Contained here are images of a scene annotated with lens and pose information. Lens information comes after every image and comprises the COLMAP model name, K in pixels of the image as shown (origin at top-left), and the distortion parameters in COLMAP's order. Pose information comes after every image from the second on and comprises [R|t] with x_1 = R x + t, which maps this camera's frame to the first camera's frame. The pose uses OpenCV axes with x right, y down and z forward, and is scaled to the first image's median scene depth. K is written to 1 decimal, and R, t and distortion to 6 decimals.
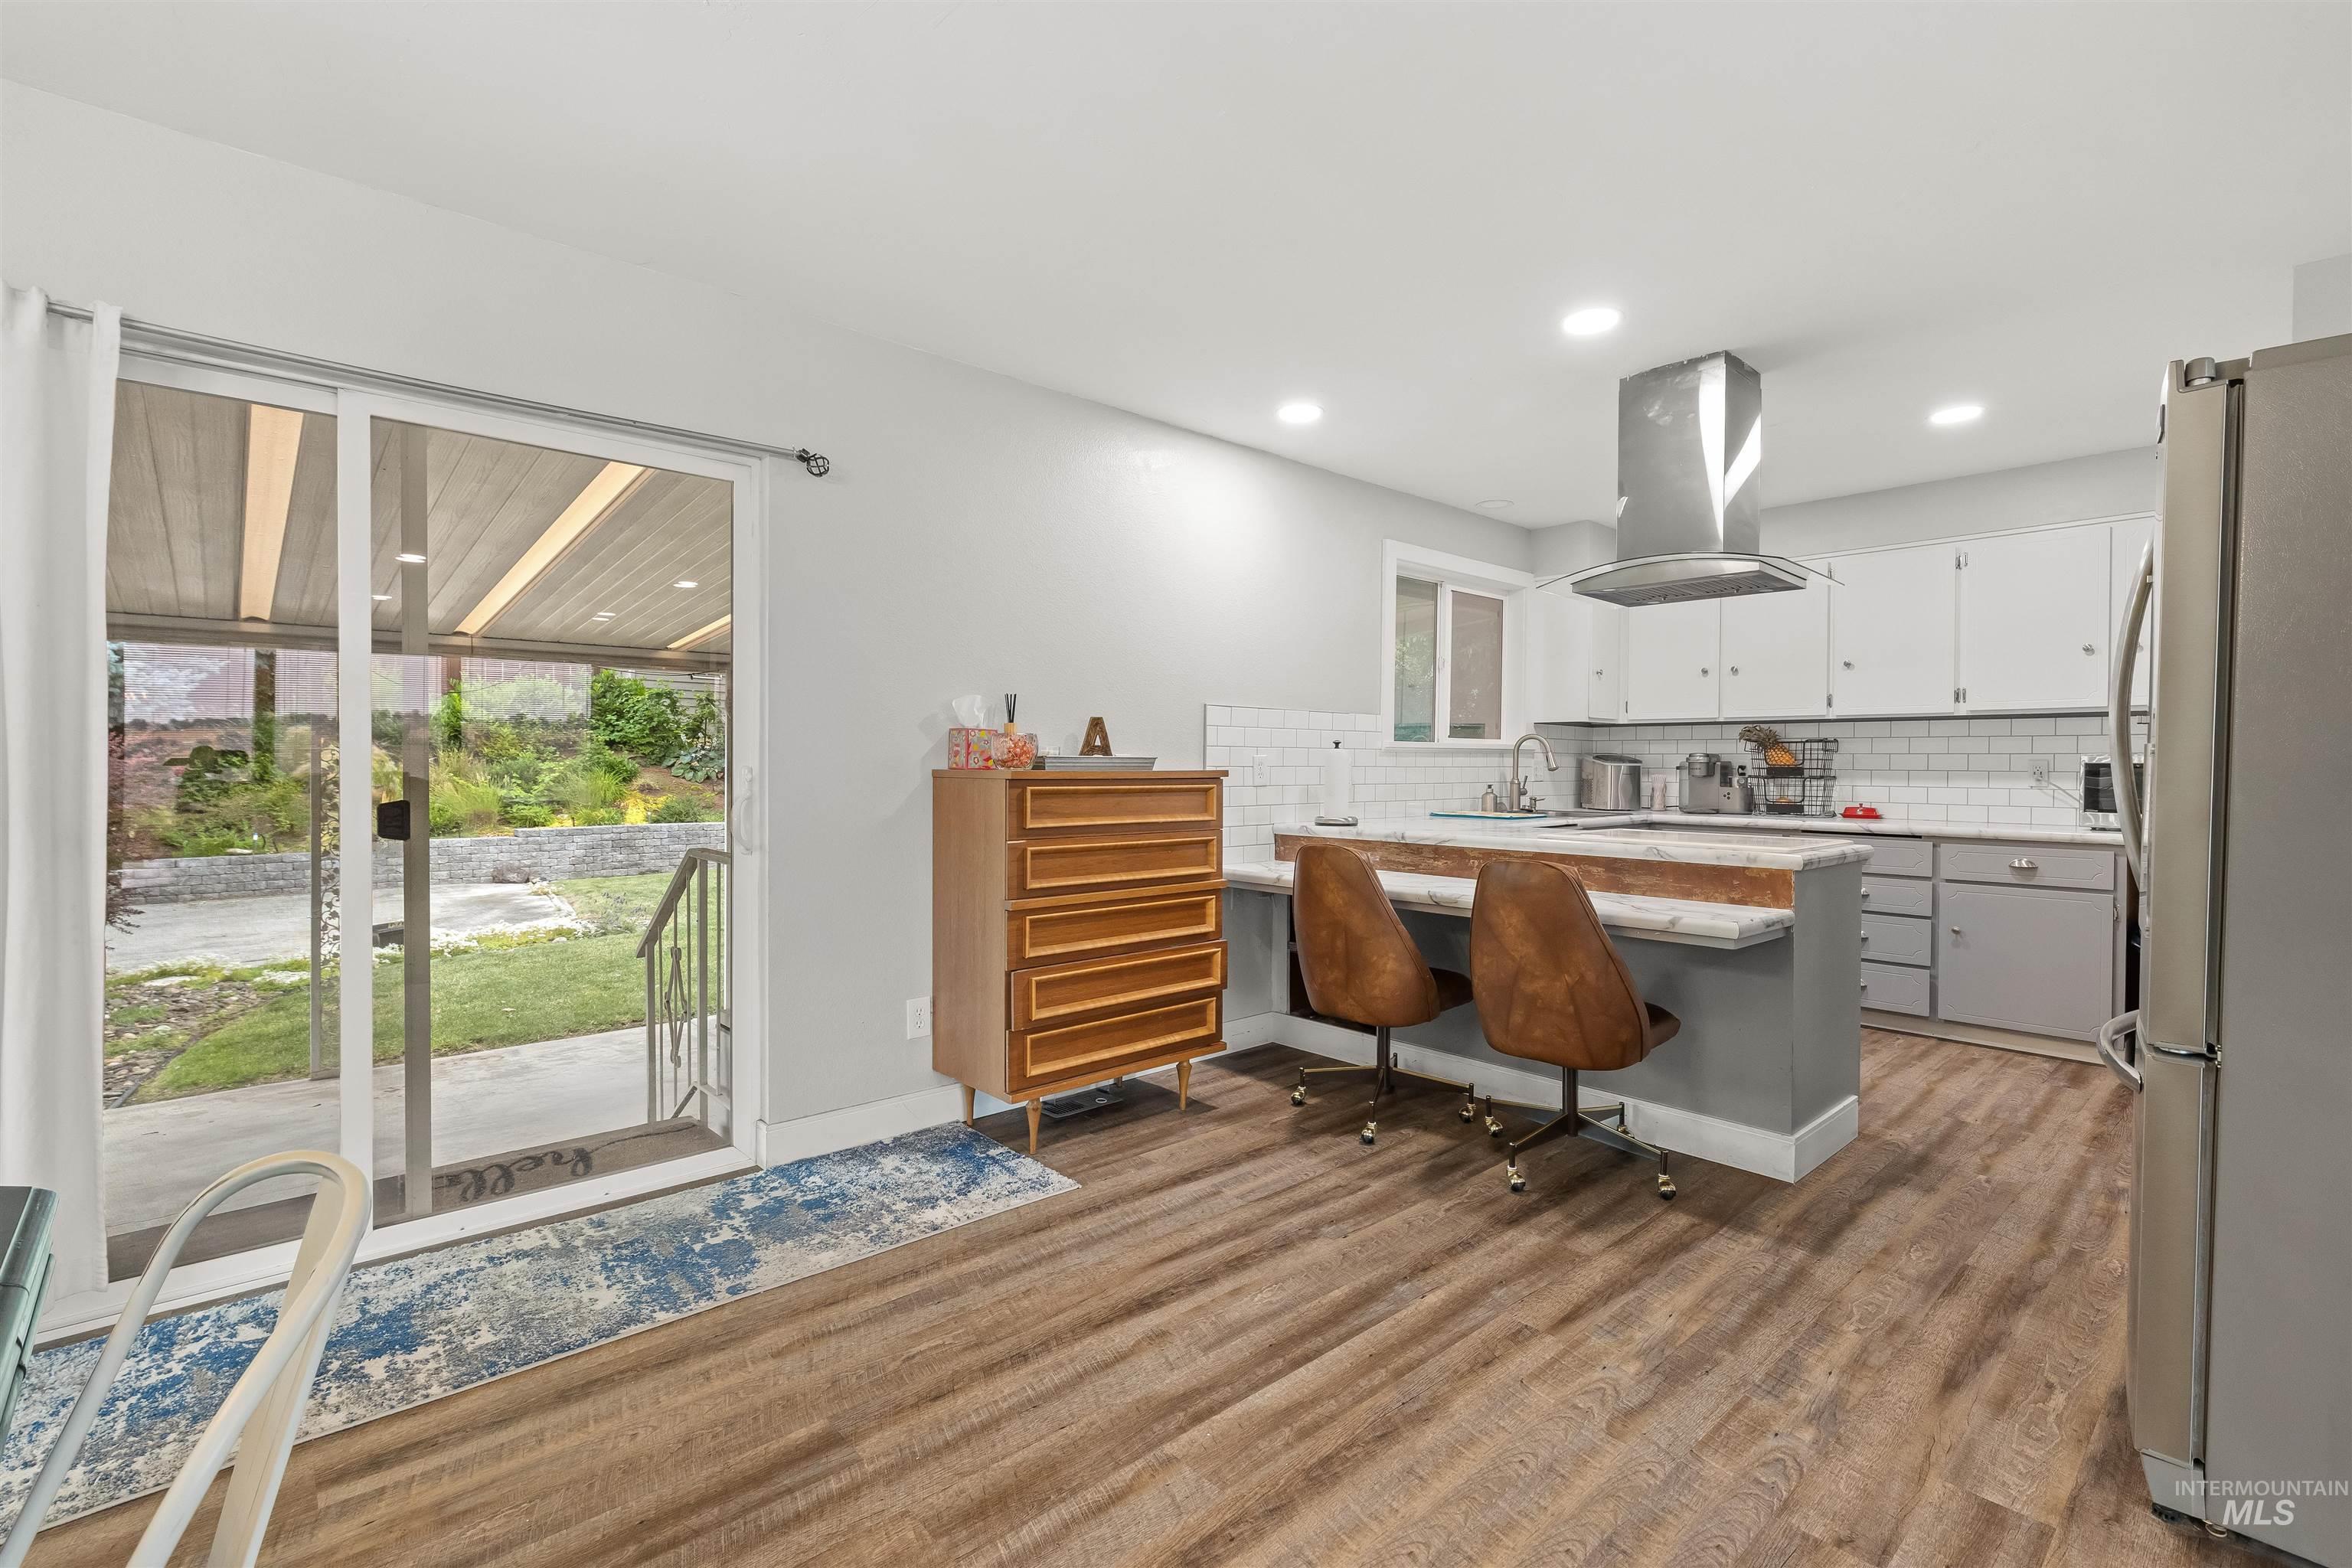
lens RADIAL K [[1049.3, 0, 1180.6], [0, 1049.3, 774.0], [0, 0, 1]] dist [-0.000301, 0.000173]
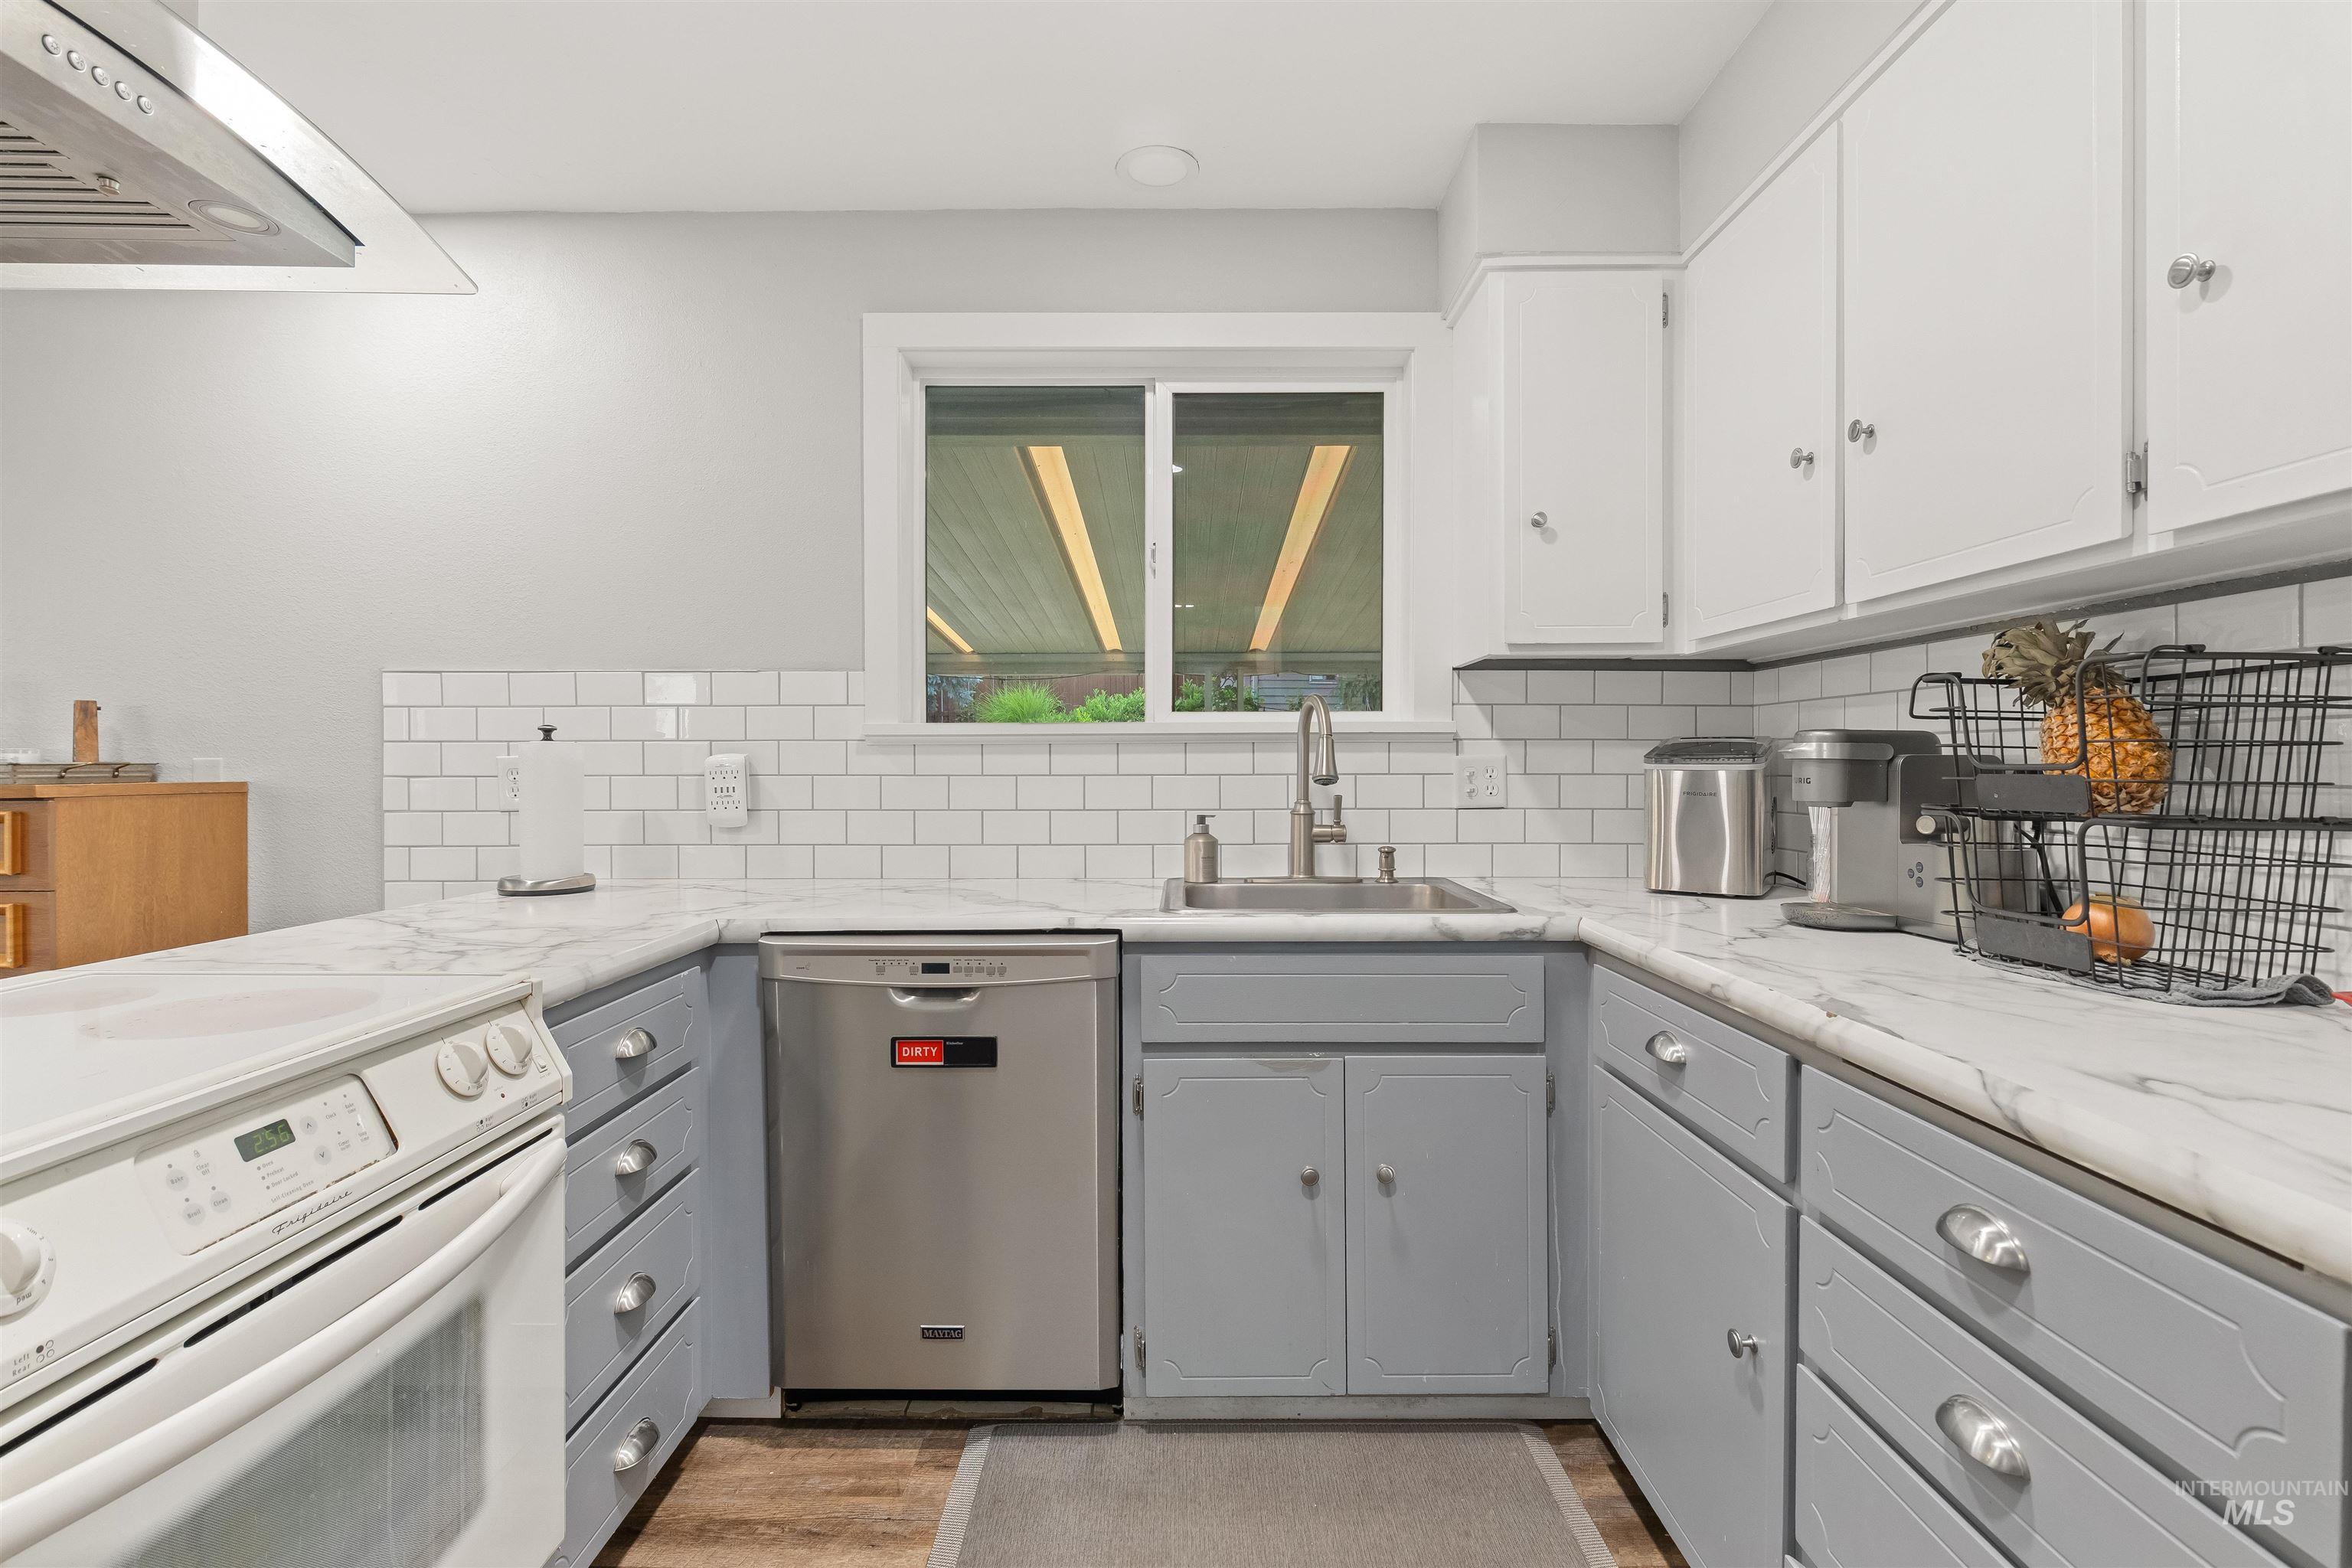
lens RADIAL K [[1069.1, 0, 1180.3], [0, 1069.1, 769.8], [0, 0, 1]] dist [0.000295, -0.000975]
pose [[0.742063, -0.002581, -0.670325, 0.862242], [-0.001259, 0.999985, -0.005244, -0.009553], [0.670329, 0.004735, 0.742049, 0.972526]]
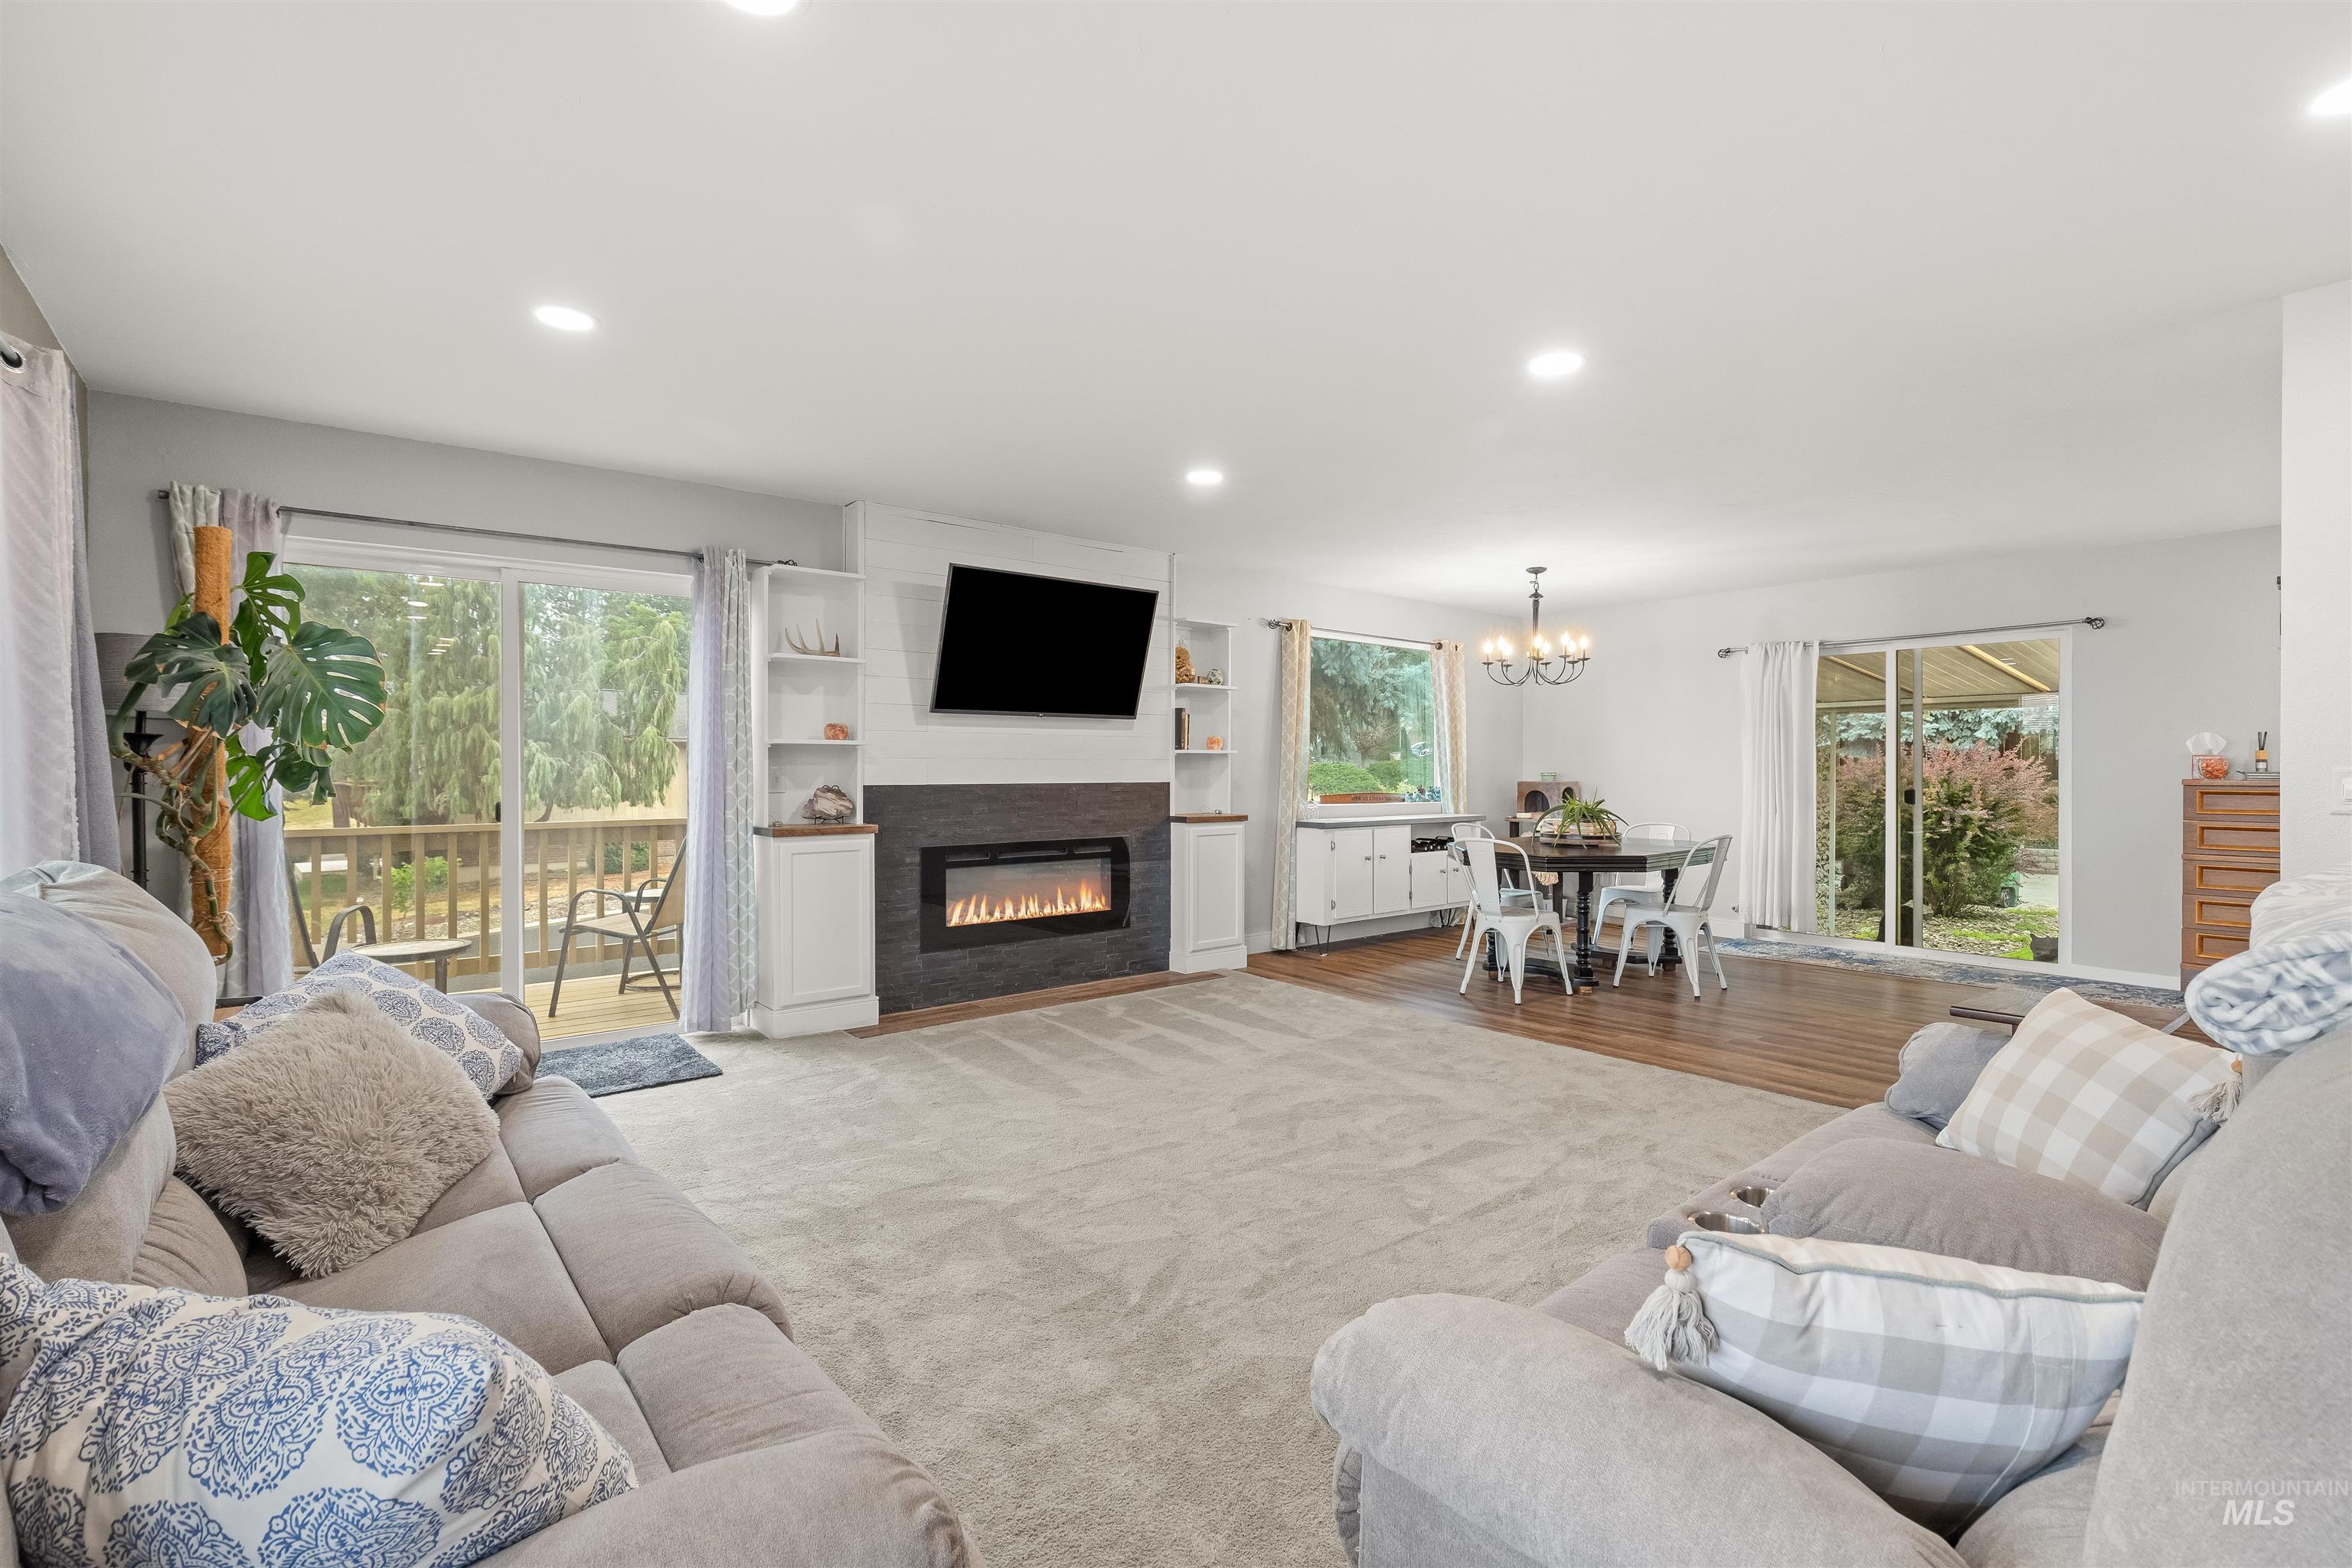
lens RADIAL K [[1049.3, 0, 1180.6], [0, 1049.3, 774.0], [0, 0, 1]] dist [-0.000301, 0.000173]
pose [[-0.047382, -0.000557, -0.998877, 1.403635], [-0.010374, 0.999946, -0.000066, 0.005062], [0.998823, 0.010359, -0.047385, -0.507033]]
